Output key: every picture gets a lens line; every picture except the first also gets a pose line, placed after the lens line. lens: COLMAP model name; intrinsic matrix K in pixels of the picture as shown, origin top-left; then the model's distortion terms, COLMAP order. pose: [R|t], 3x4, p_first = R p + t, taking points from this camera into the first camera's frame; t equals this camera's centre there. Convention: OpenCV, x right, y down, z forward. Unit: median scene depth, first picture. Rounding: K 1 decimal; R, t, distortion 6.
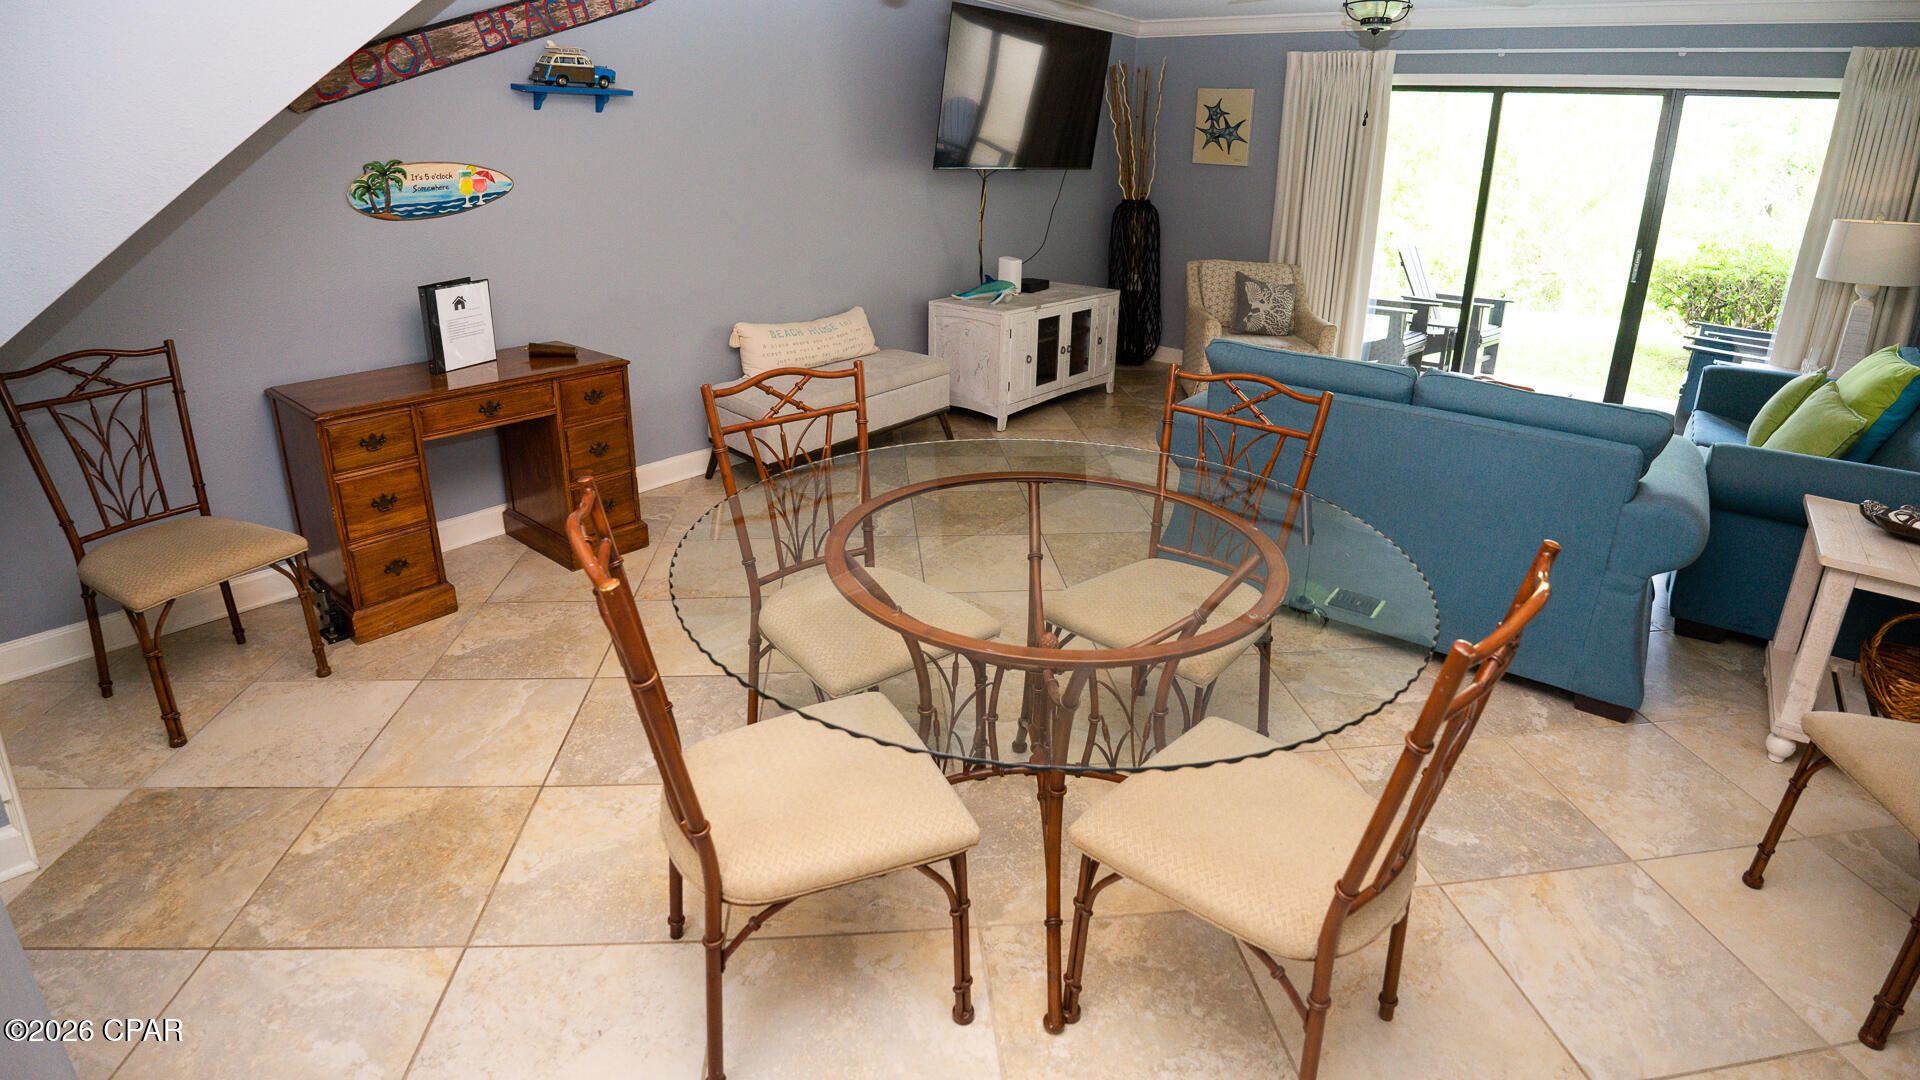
lens RADIAL K [[940.1, 0, 960.9], [0, 940.1, 439.3], [0, 0, 1]] dist [-0.104972, 0.021900]
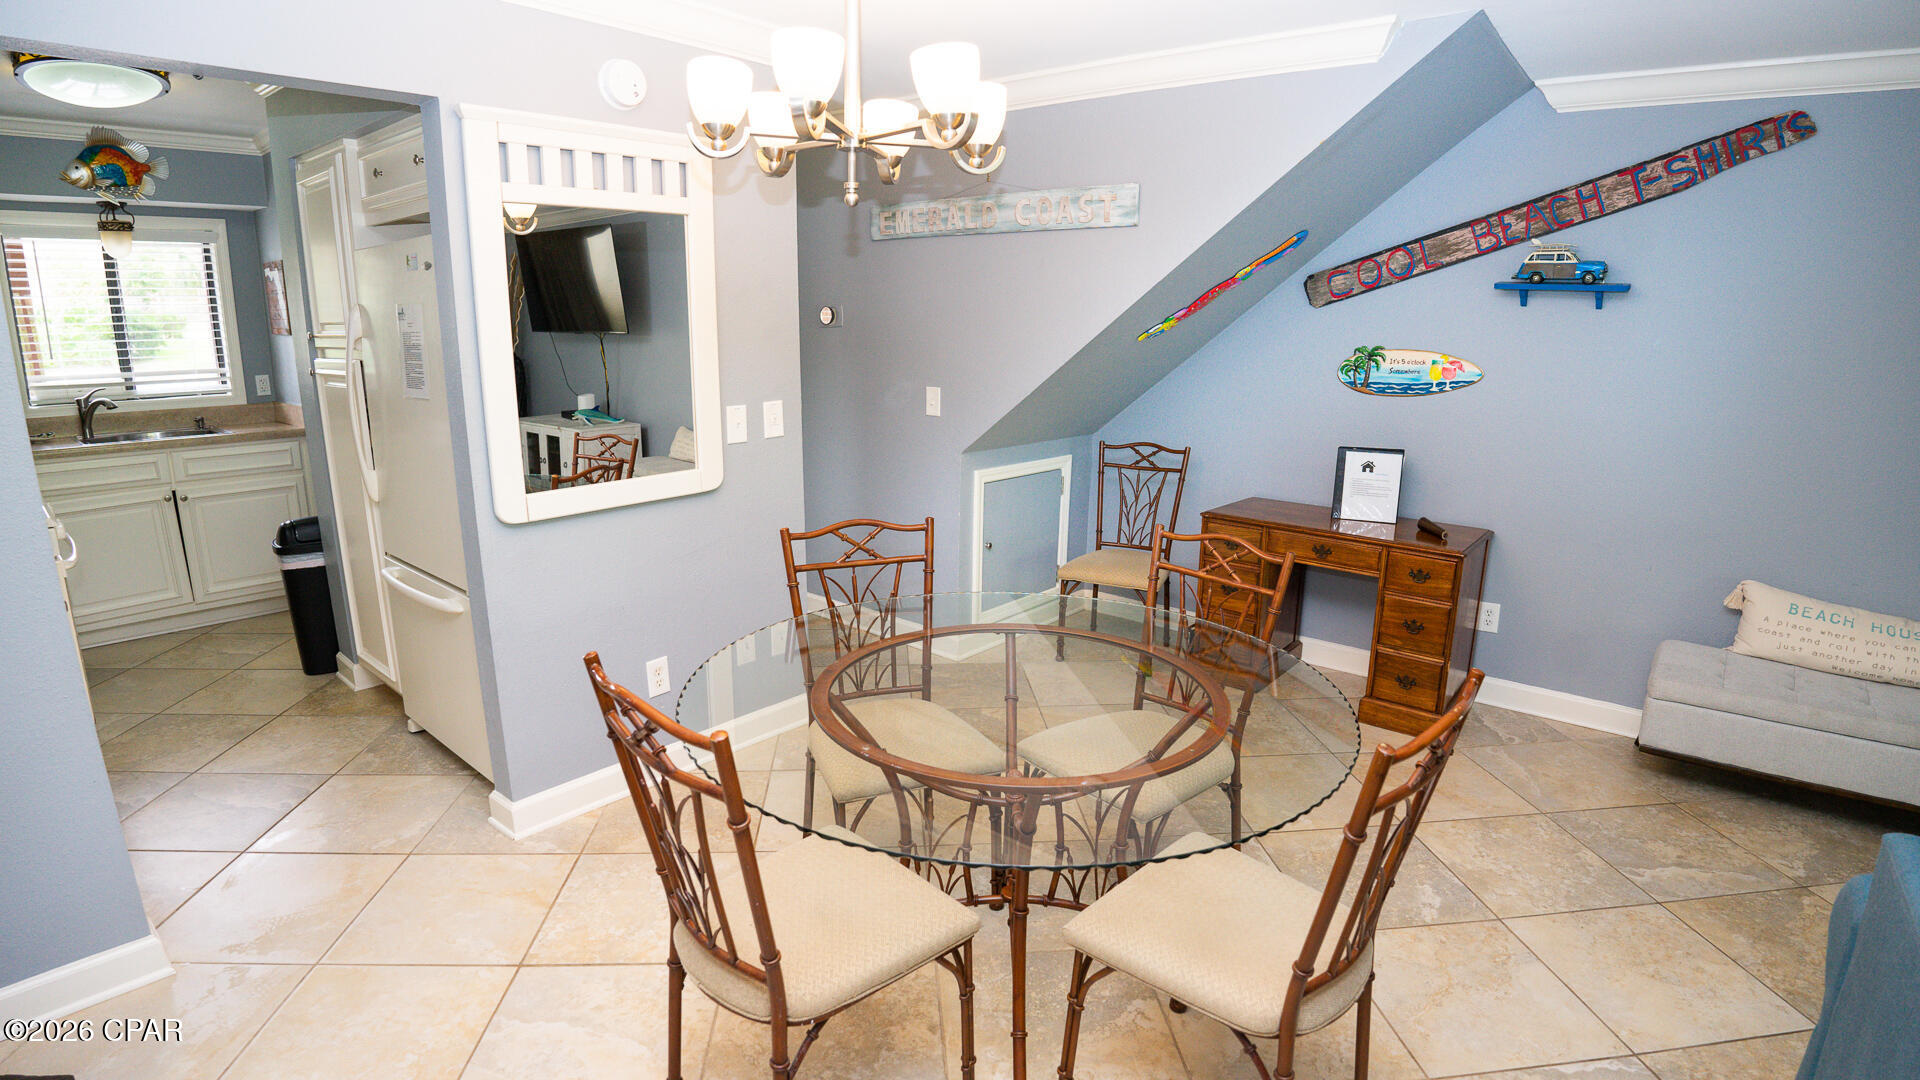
lens RADIAL K [[940.1, 0, 963.4], [0, 940.1, 544.9], [0, 0, 1]] dist [-0.104972, 0.021900]
pose [[-0.017613, 0.211356, -0.977250, 0.588614], [-0.304396, 0.929872, 0.206595, -0.129449], [0.952383, 0.301110, 0.047958, 0.429676]]
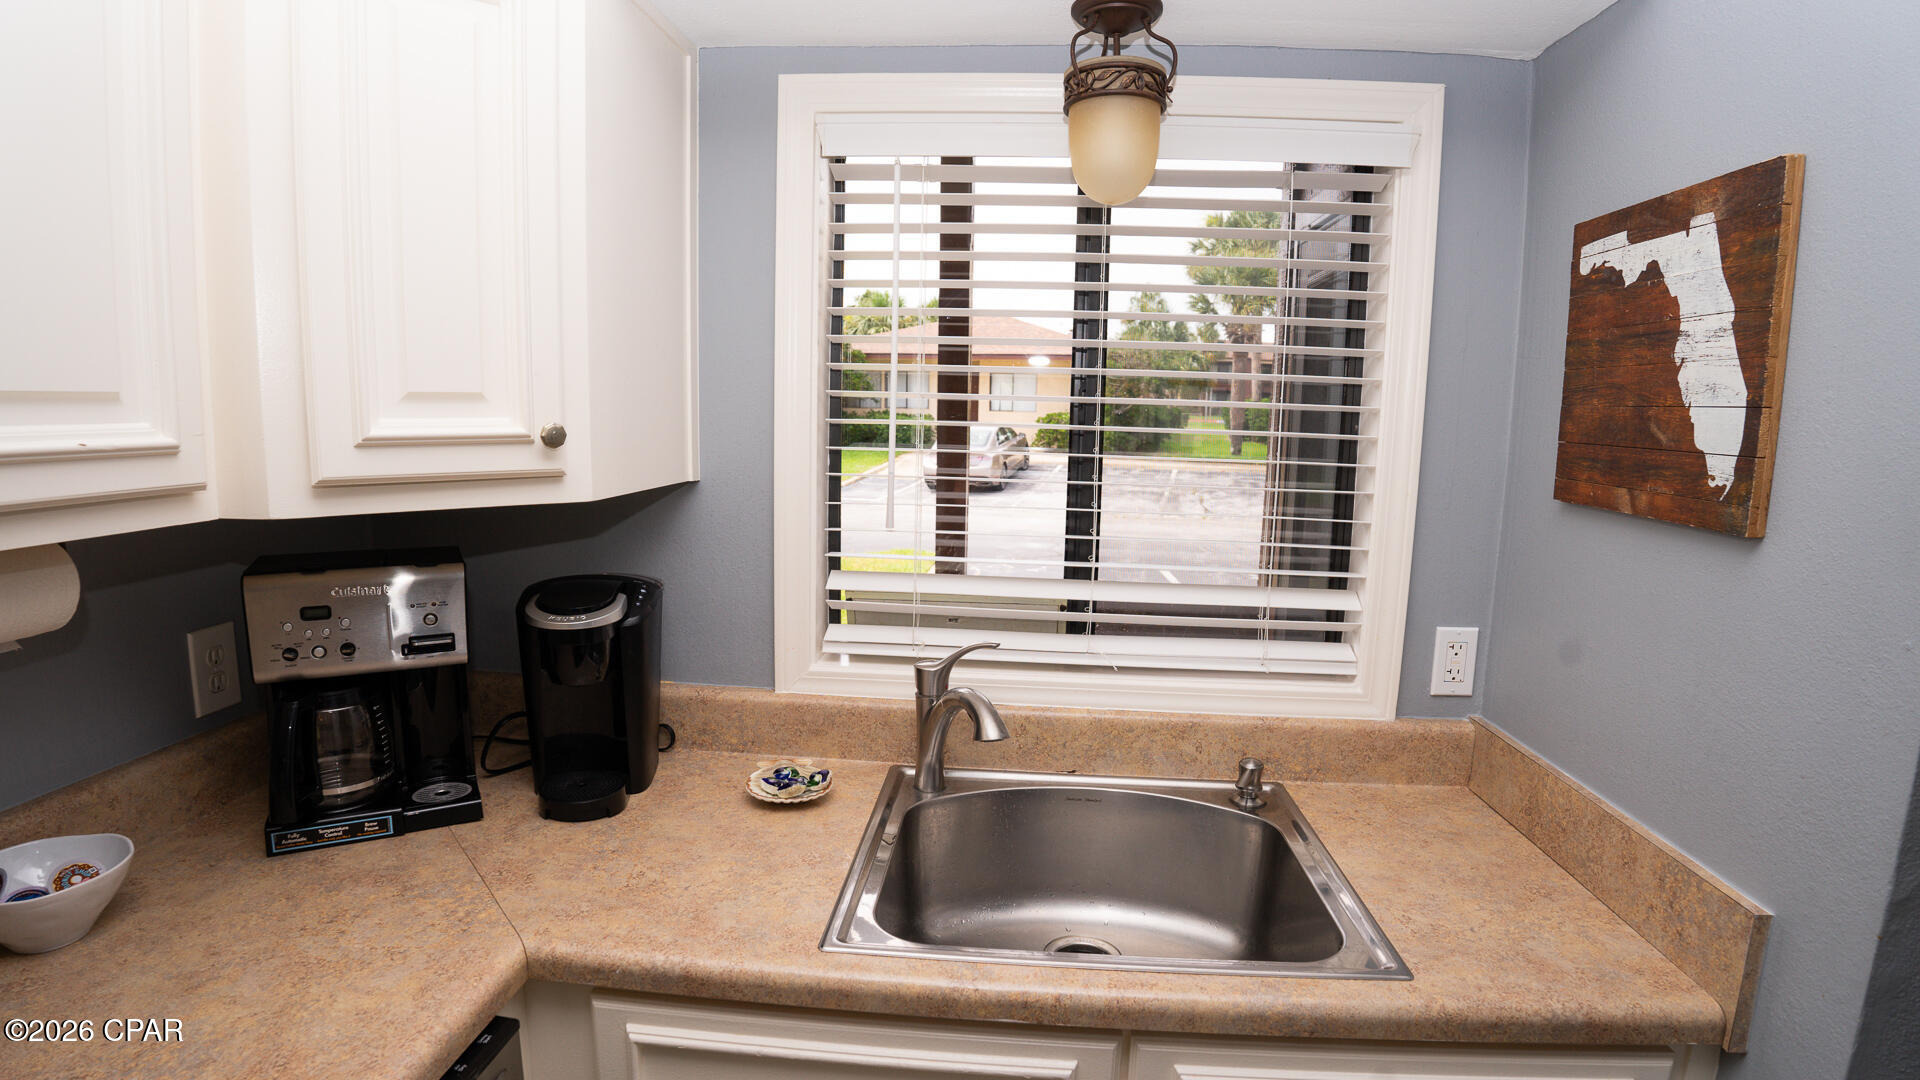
lens RADIAL K [[940.1, 0, 949.9], [0, 940.1, 542.4], [0, 0, 1]] dist [-0.104972, 0.021900]
pose [[-0.825741, 0.037732, -0.562786, -0.419627], [-0.201828, 0.911934, 0.357270, 0.117249], [0.526704, 0.408598, -0.745406, -0.496395]]
